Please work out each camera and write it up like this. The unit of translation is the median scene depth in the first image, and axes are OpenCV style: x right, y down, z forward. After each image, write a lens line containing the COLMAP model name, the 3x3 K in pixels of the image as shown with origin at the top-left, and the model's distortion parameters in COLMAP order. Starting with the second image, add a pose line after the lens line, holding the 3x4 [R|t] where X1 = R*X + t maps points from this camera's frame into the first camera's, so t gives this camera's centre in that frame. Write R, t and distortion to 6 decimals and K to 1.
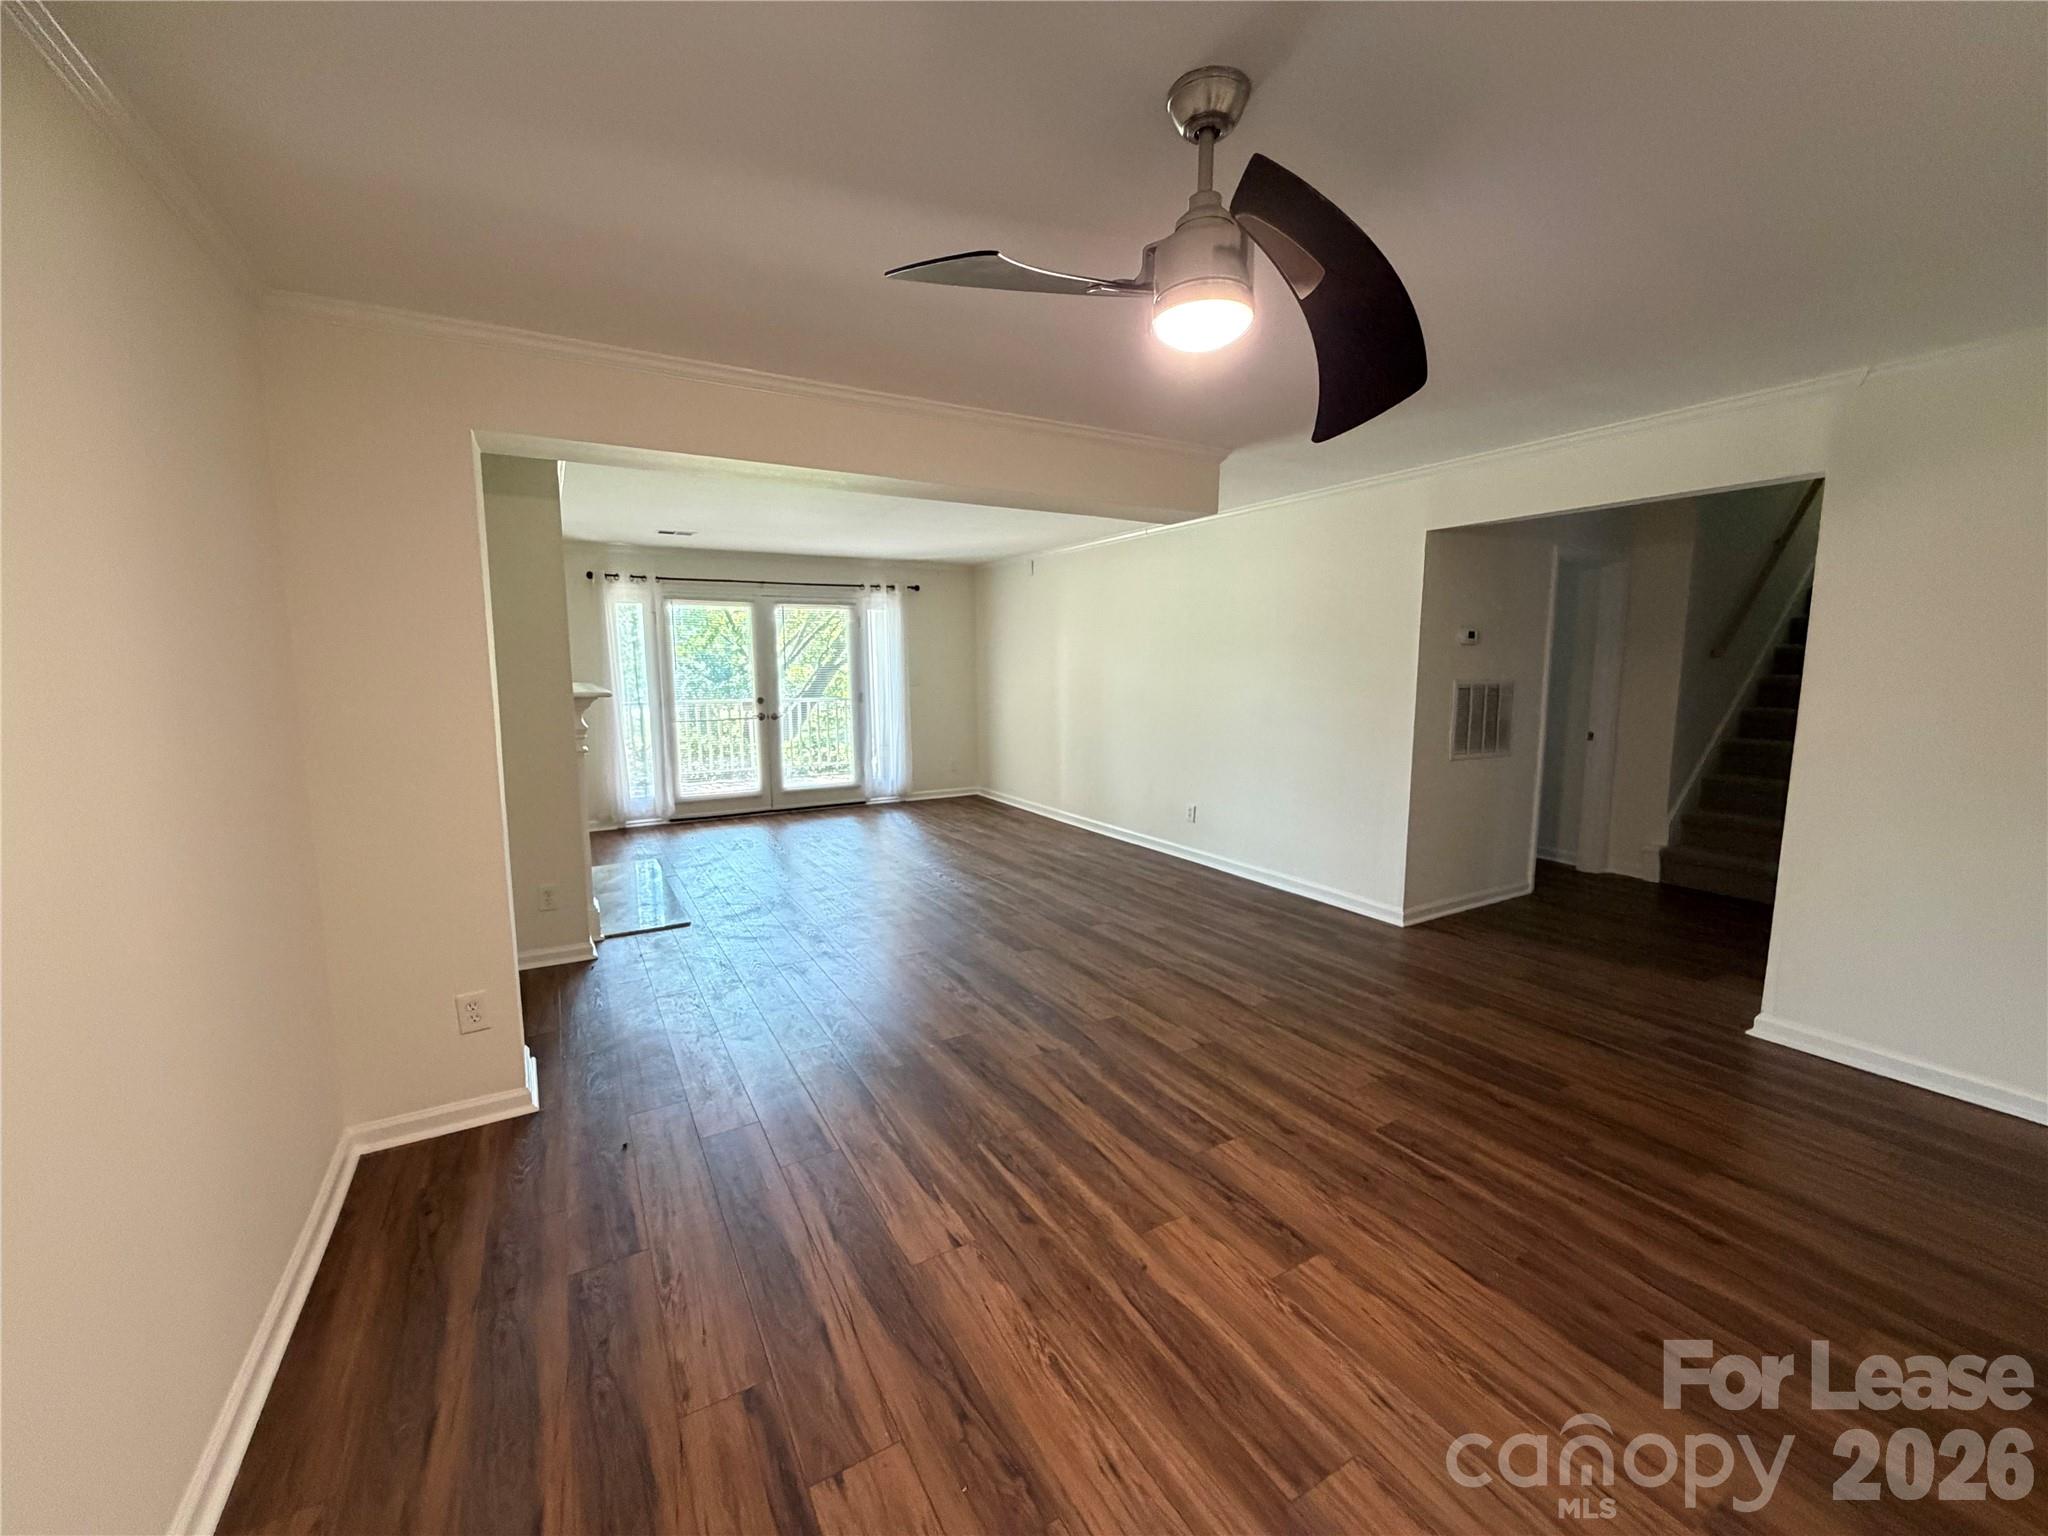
lens RADIAL K [[815.0, 0, 1021.0], [0, 815.0, 762.3], [0, 0, 1]] dist [0.012493, -0.000029]
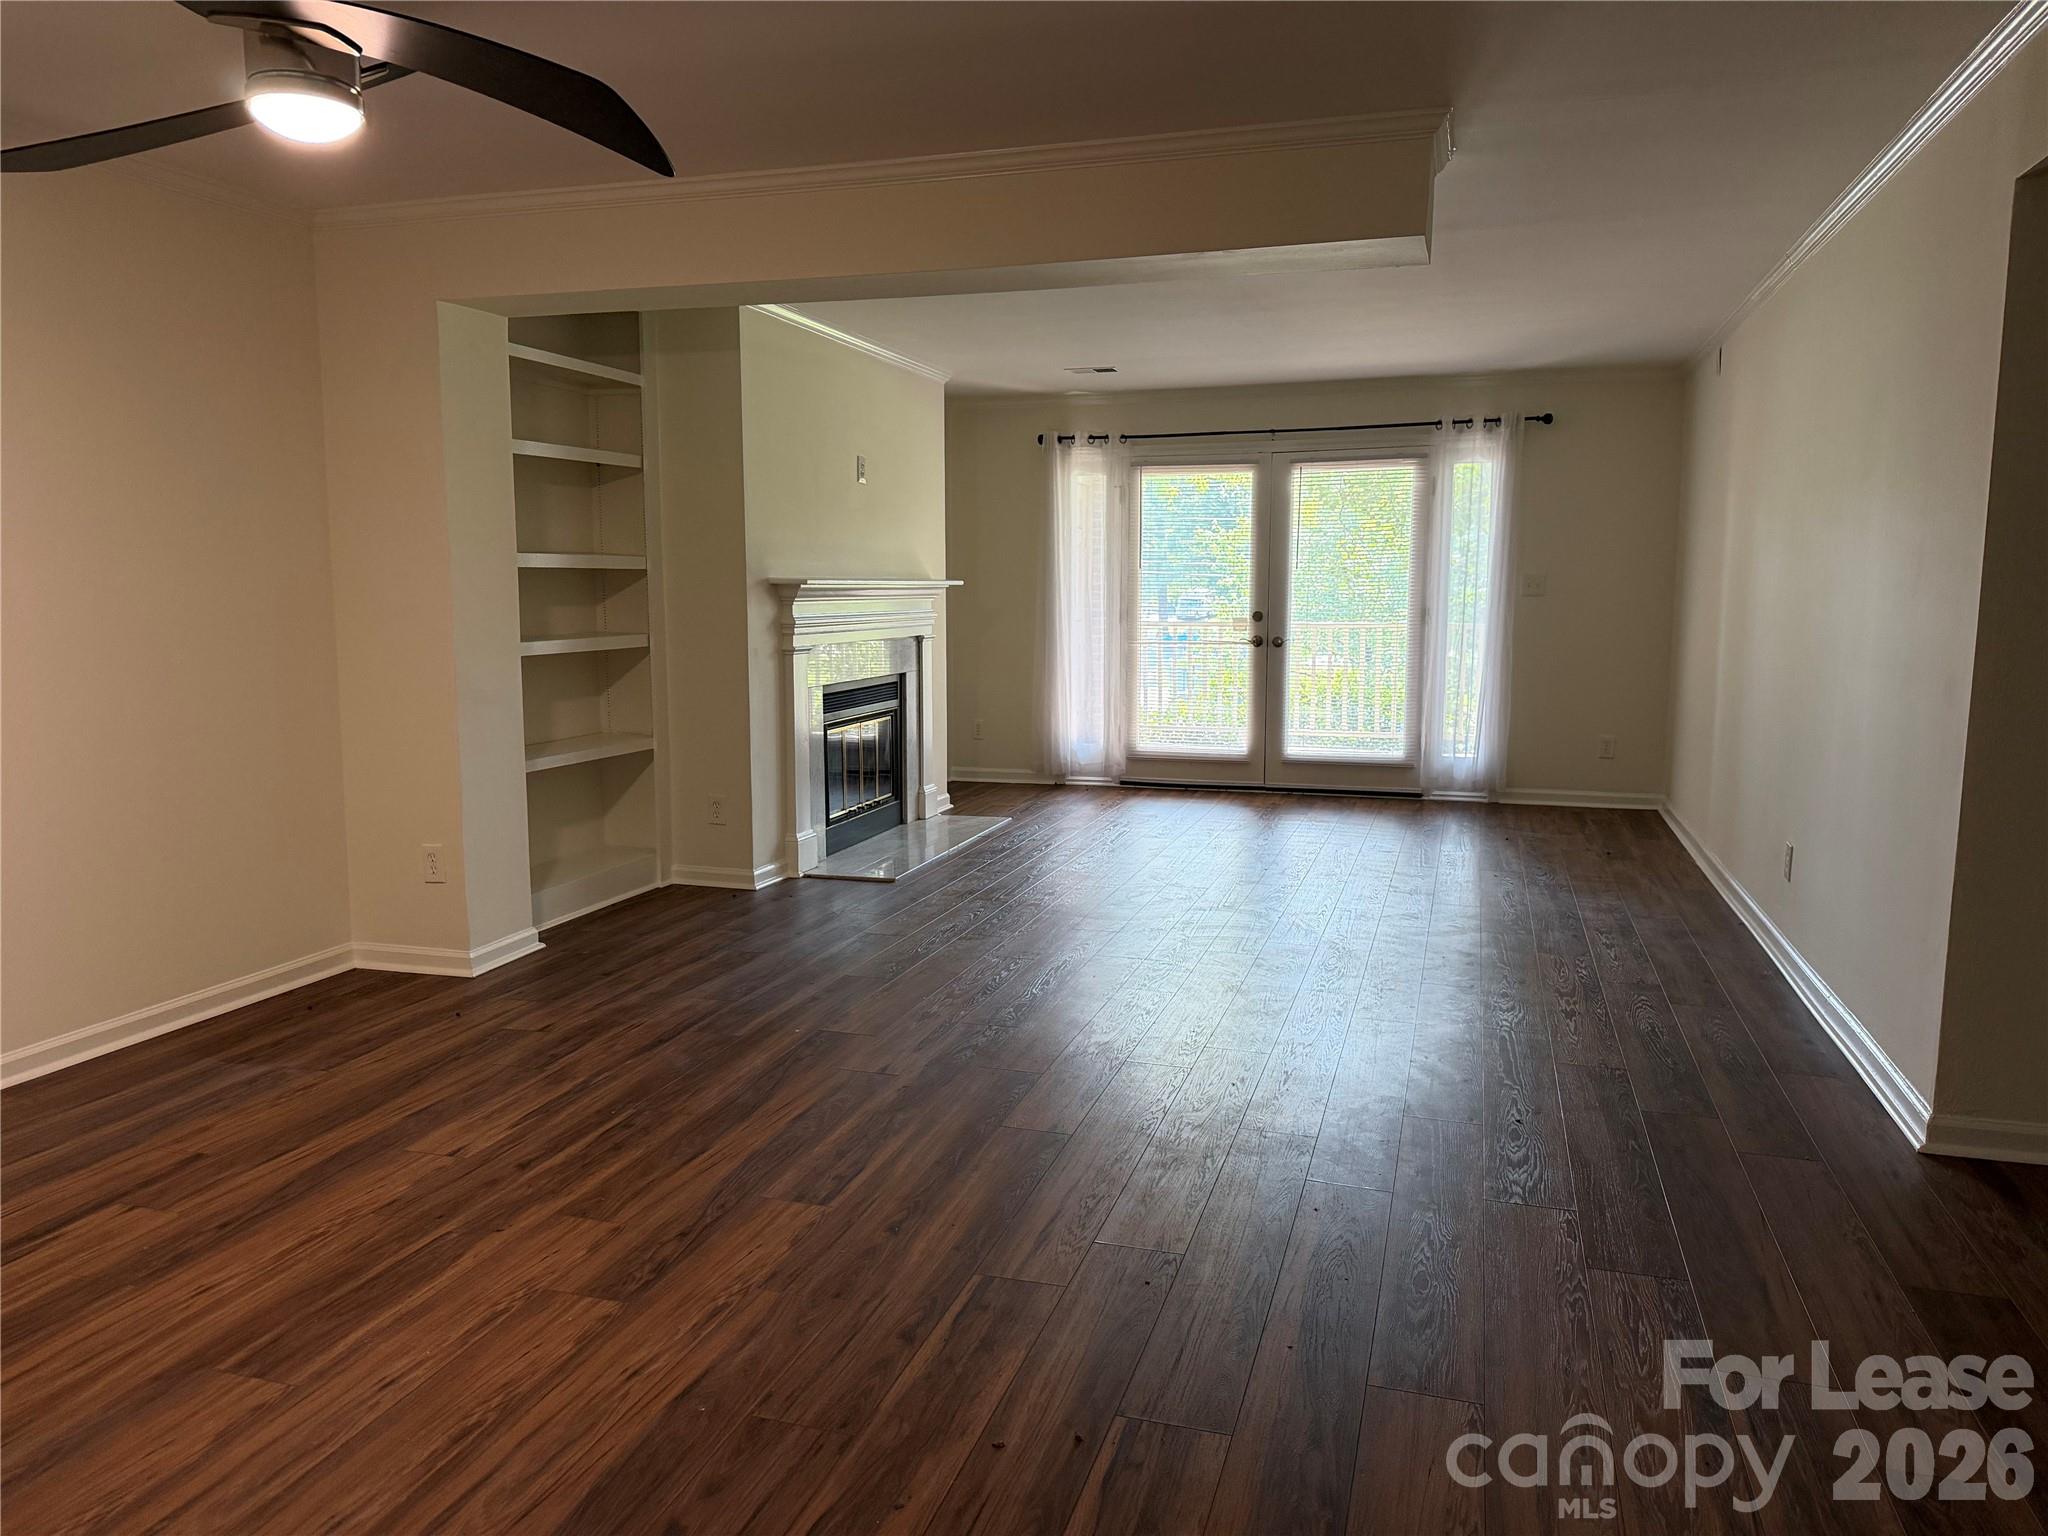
lens RADIAL K [[1424.9, 0, 1034.7], [0, 1424.9, 765.3], [0, 0, 1]] dist [0.099697, -0.127541]
pose [[0.680928, 0.093439, -0.726365, 0.668457], [-0.092489, 0.994858, 0.041274, 0.019579], [0.726487, 0.039076, 0.686068, 0.165450]]
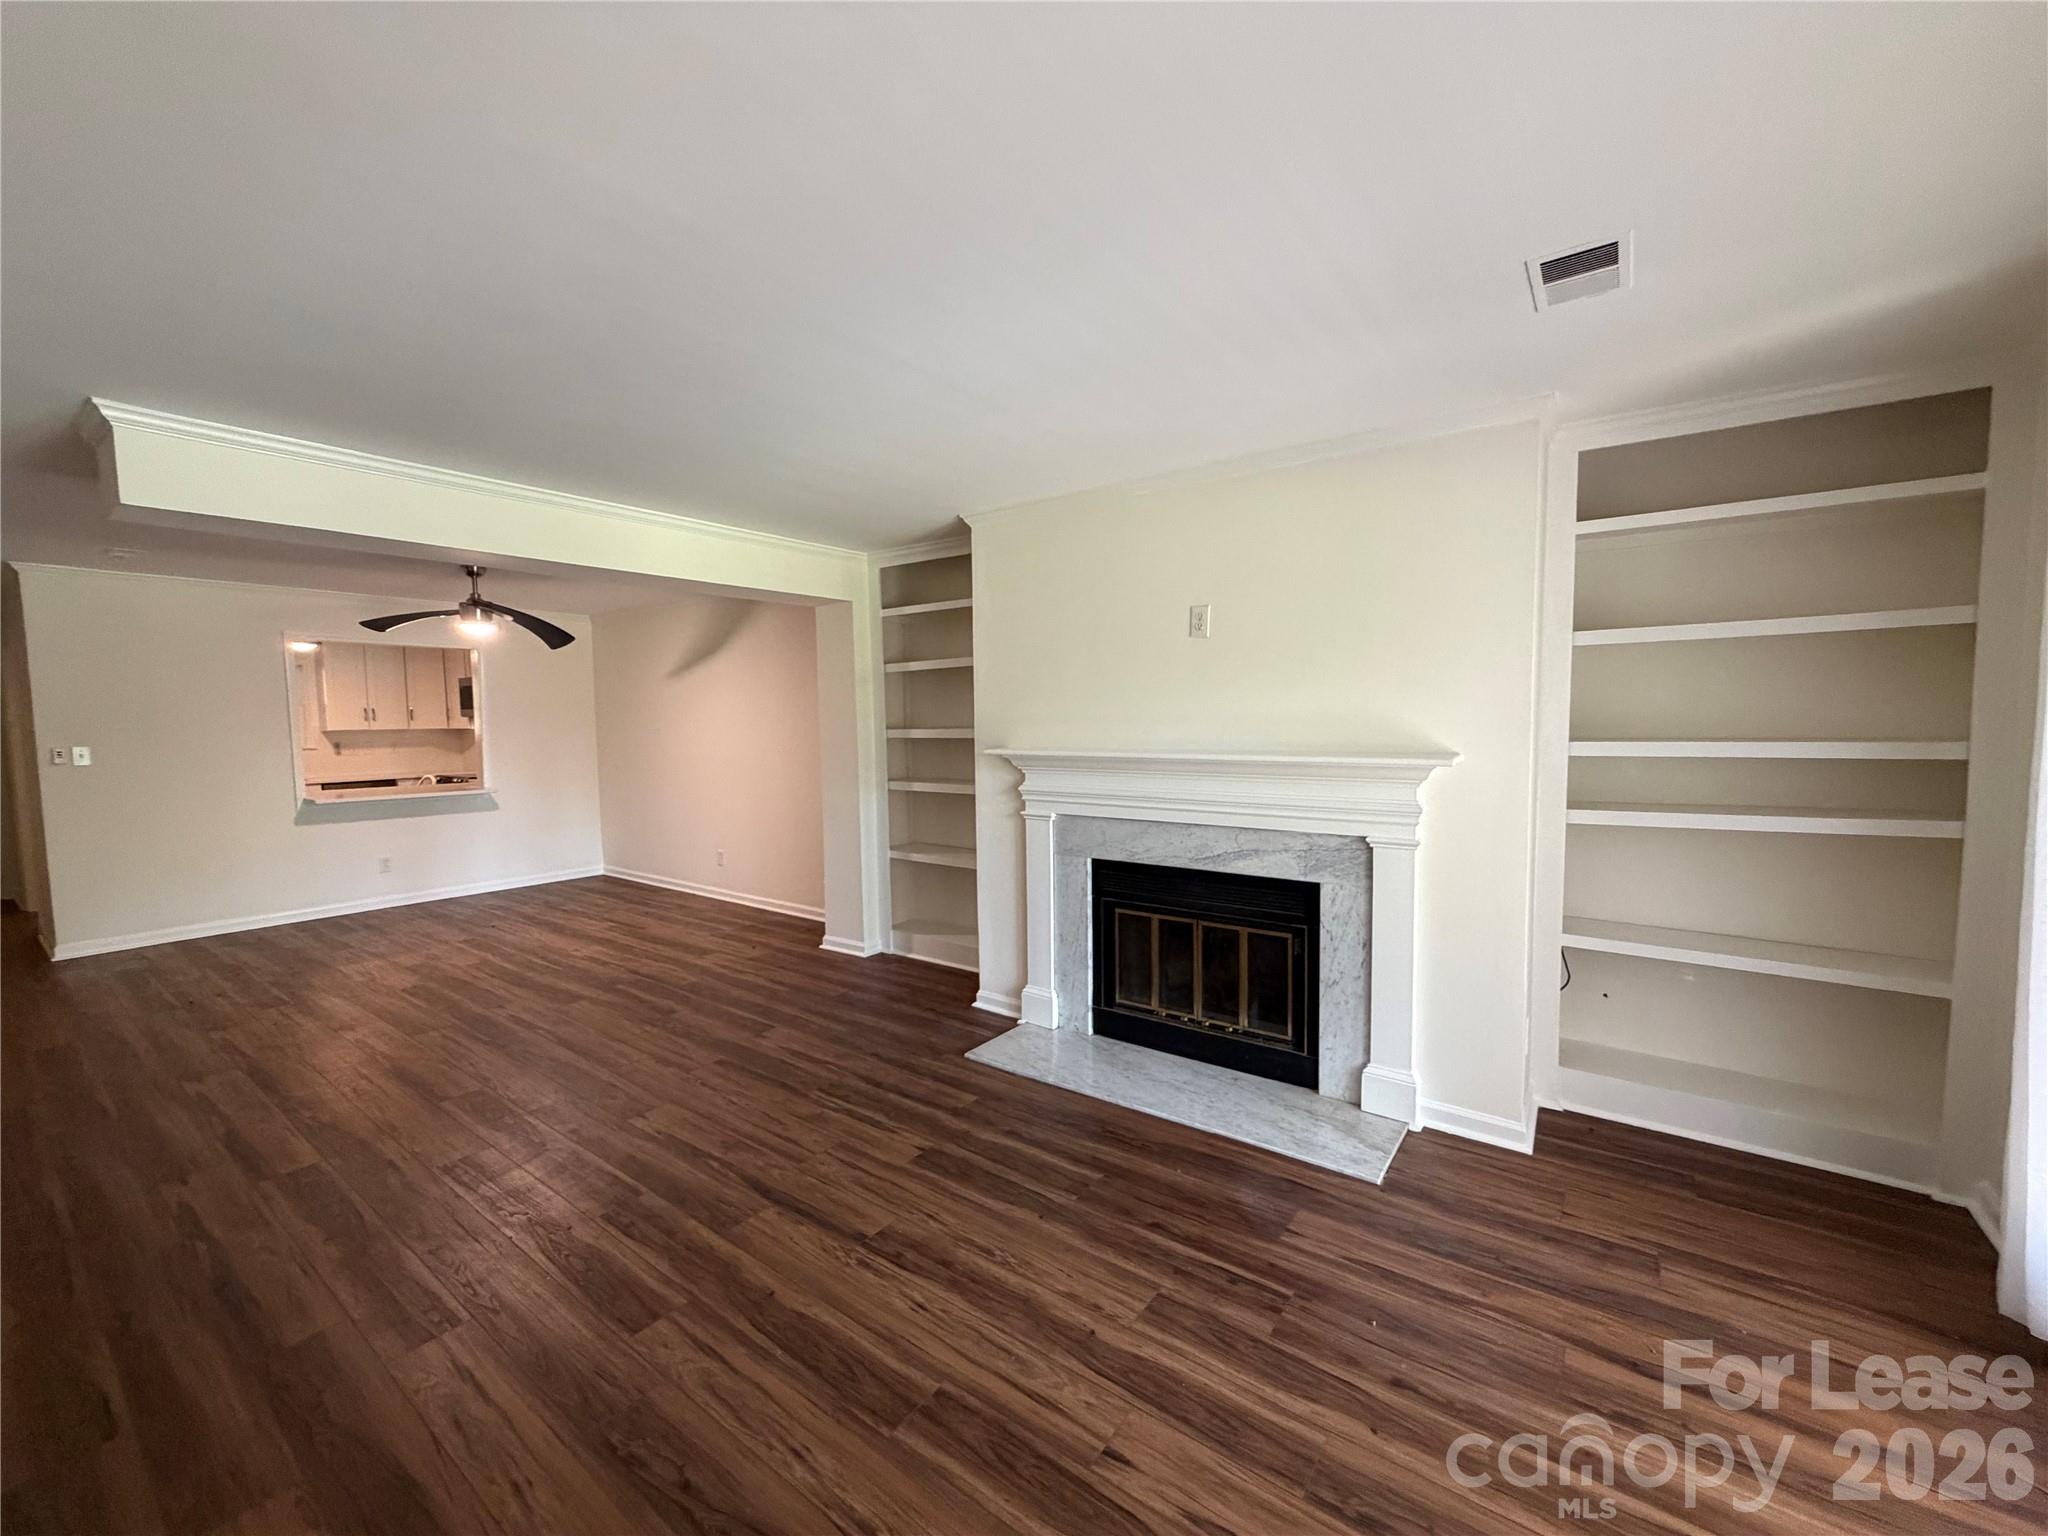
lens RADIAL K [[822.7, 0, 1022.6], [0, 822.7, 758.9], [0, 0, 1]] dist [-0.000387, -0.000431]
pose [[-0.917225, 0.032002, -0.397083, -0.160076], [-0.038818, 0.984845, 0.169038, -0.213798], [0.396474, 0.170460, -0.902082, 1.697167]]
